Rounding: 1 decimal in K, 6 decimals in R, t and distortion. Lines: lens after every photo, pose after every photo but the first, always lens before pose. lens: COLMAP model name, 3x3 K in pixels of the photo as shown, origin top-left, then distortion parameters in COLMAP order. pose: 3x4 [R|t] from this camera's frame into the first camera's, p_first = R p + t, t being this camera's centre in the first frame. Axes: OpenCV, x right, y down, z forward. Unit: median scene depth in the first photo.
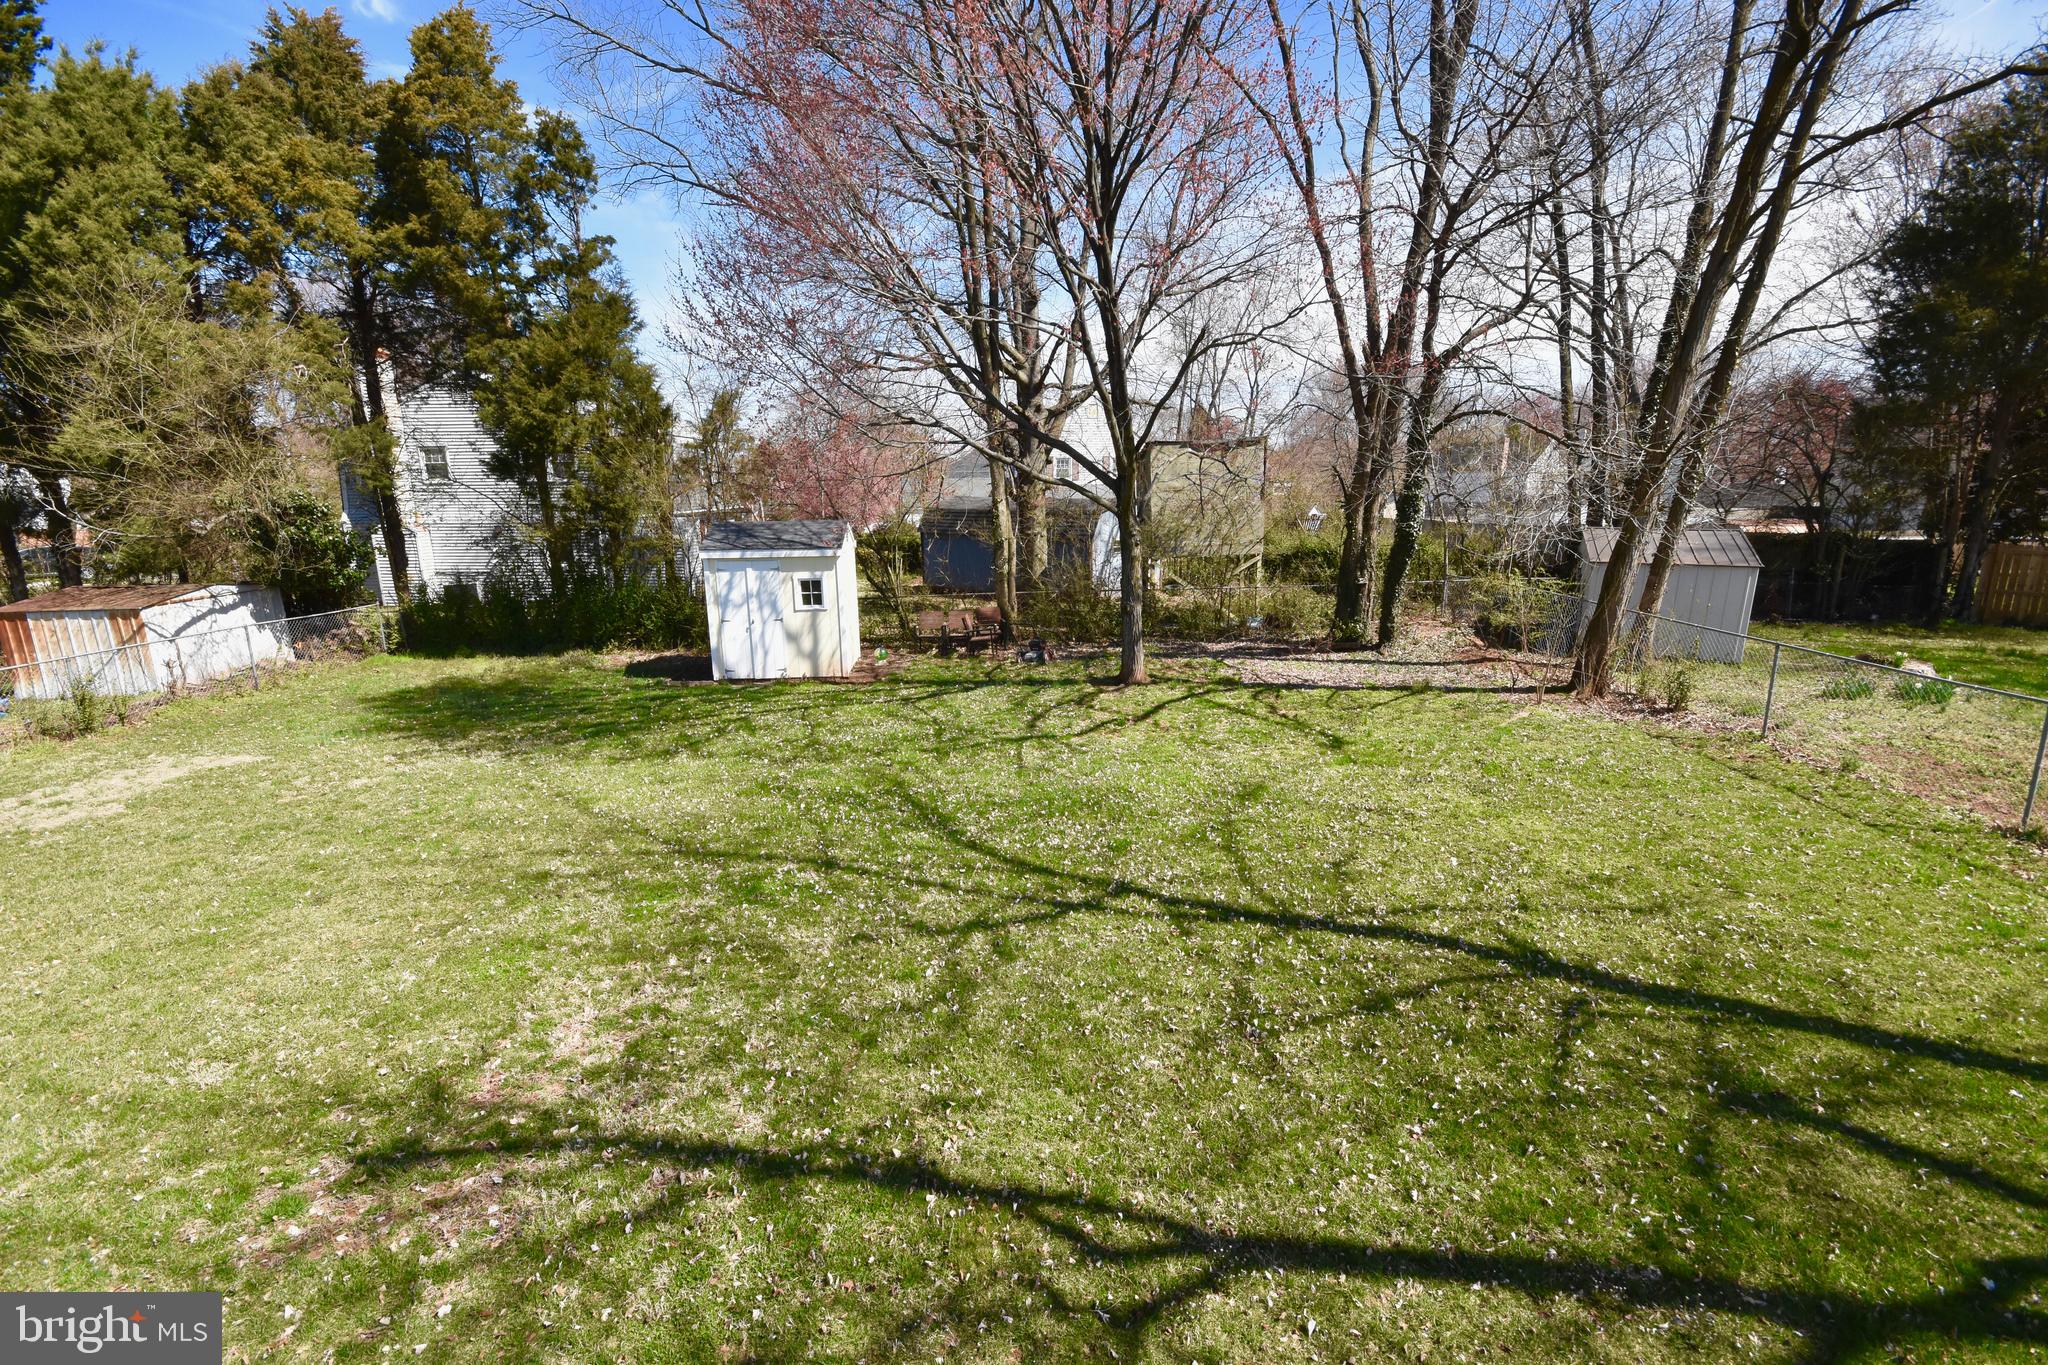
lens RADIAL K [[914.2, 0, 1020.3], [0, 914.2, 708.1], [0, 0, 1]] dist [-0.017655, -0.000645]
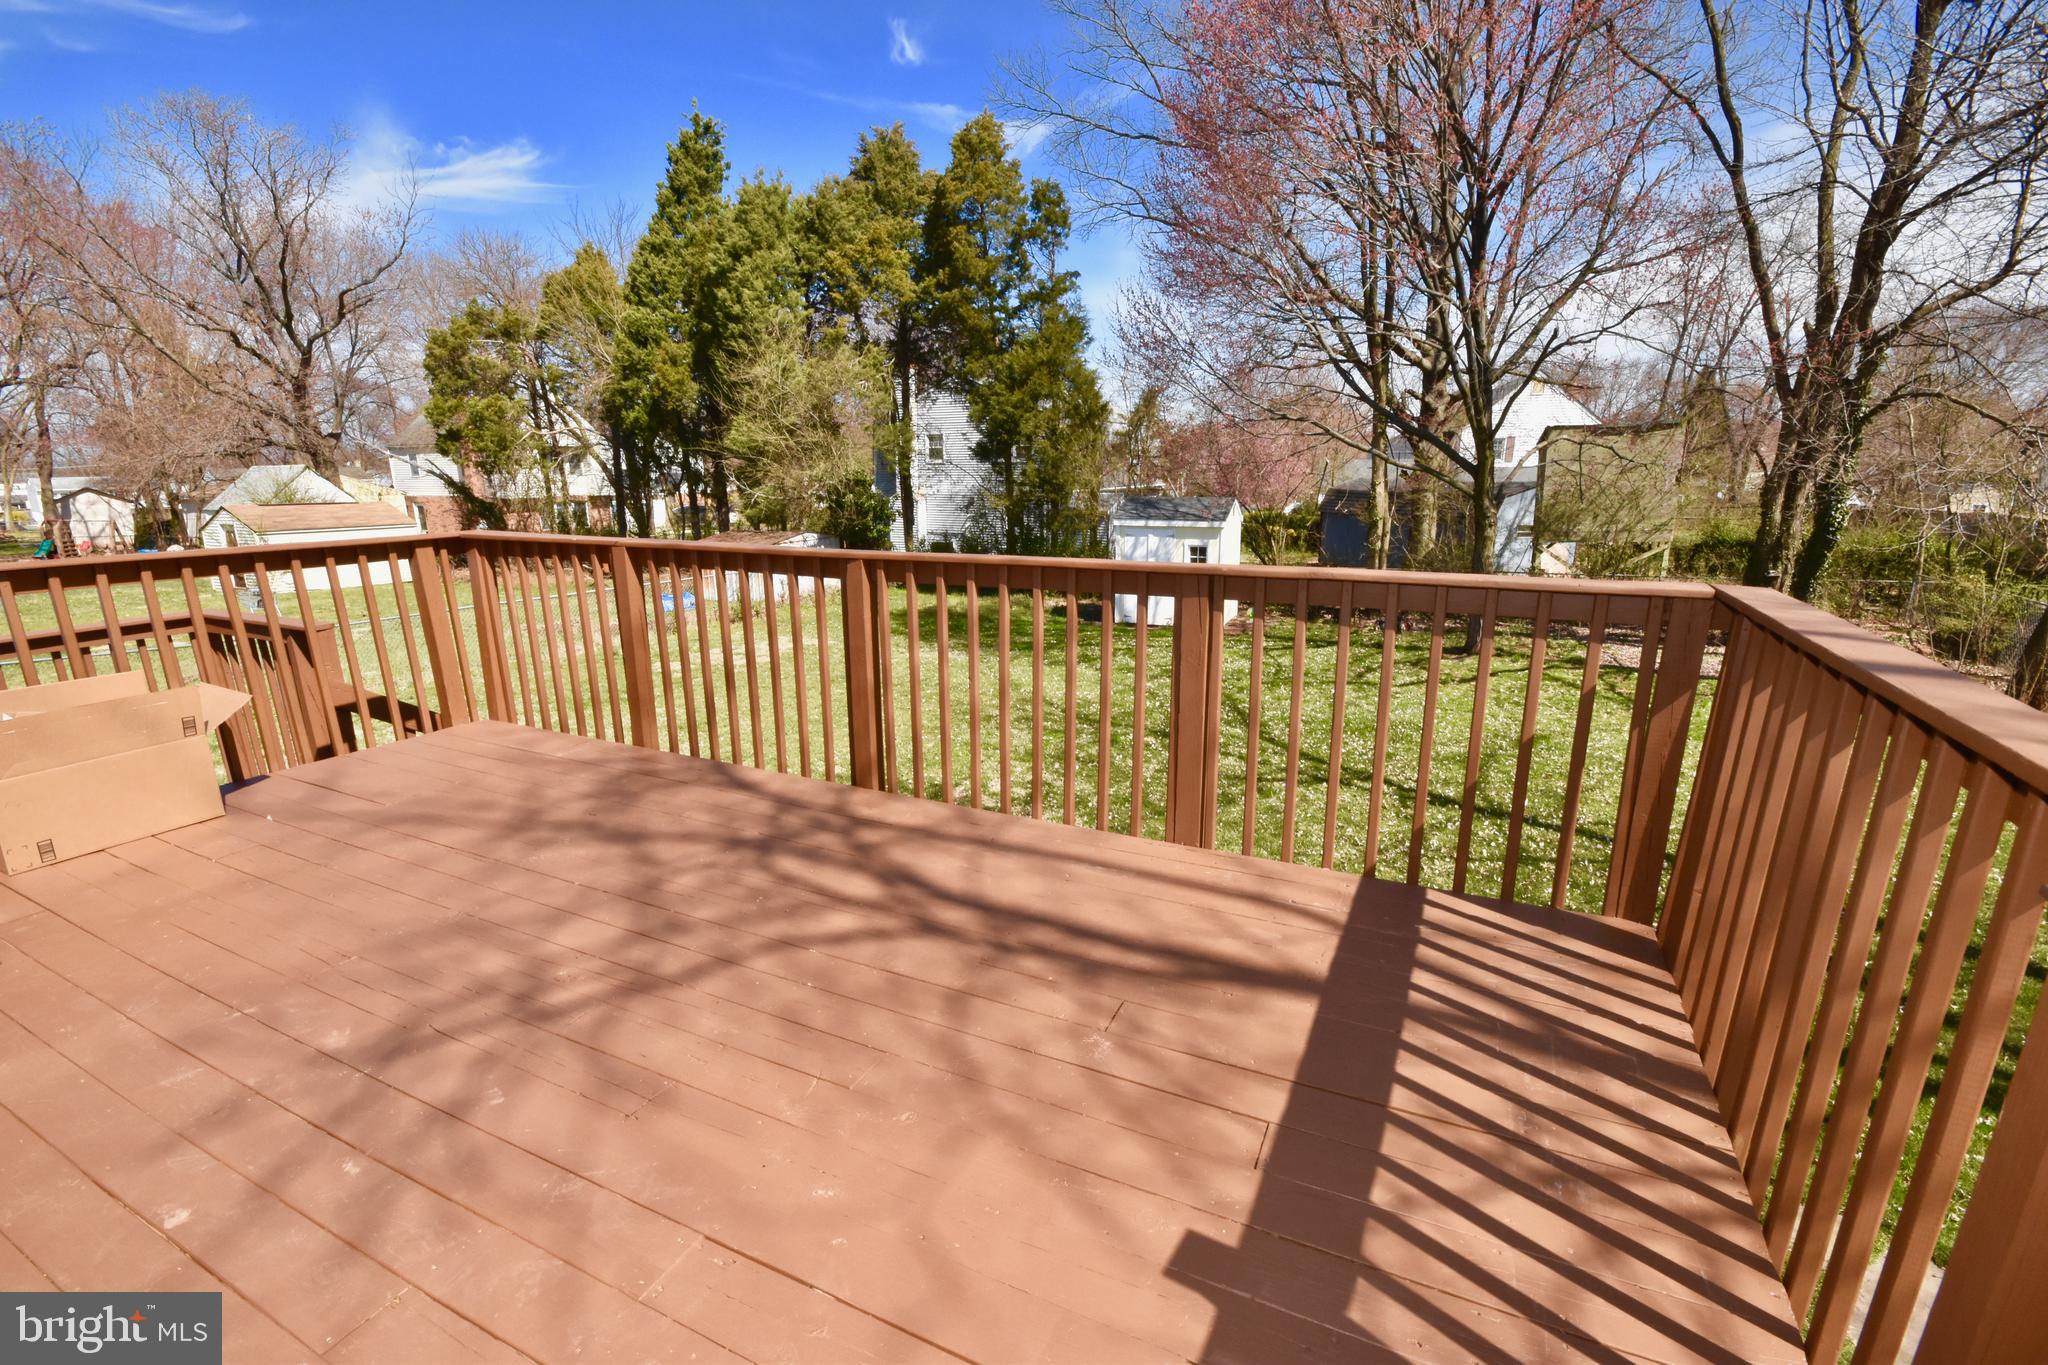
lens RADIAL K [[907.0, 0, 1026.6], [0, 907.0, 689.8], [0, 0, 1]] dist [-0.005361, -0.000516]
pose [[0.900501, 0.107681, -0.421310, 0.085580], [-0.105654, 0.994002, 0.028229, 0.036525], [0.421823, 0.019093, 0.906477, -0.171282]]
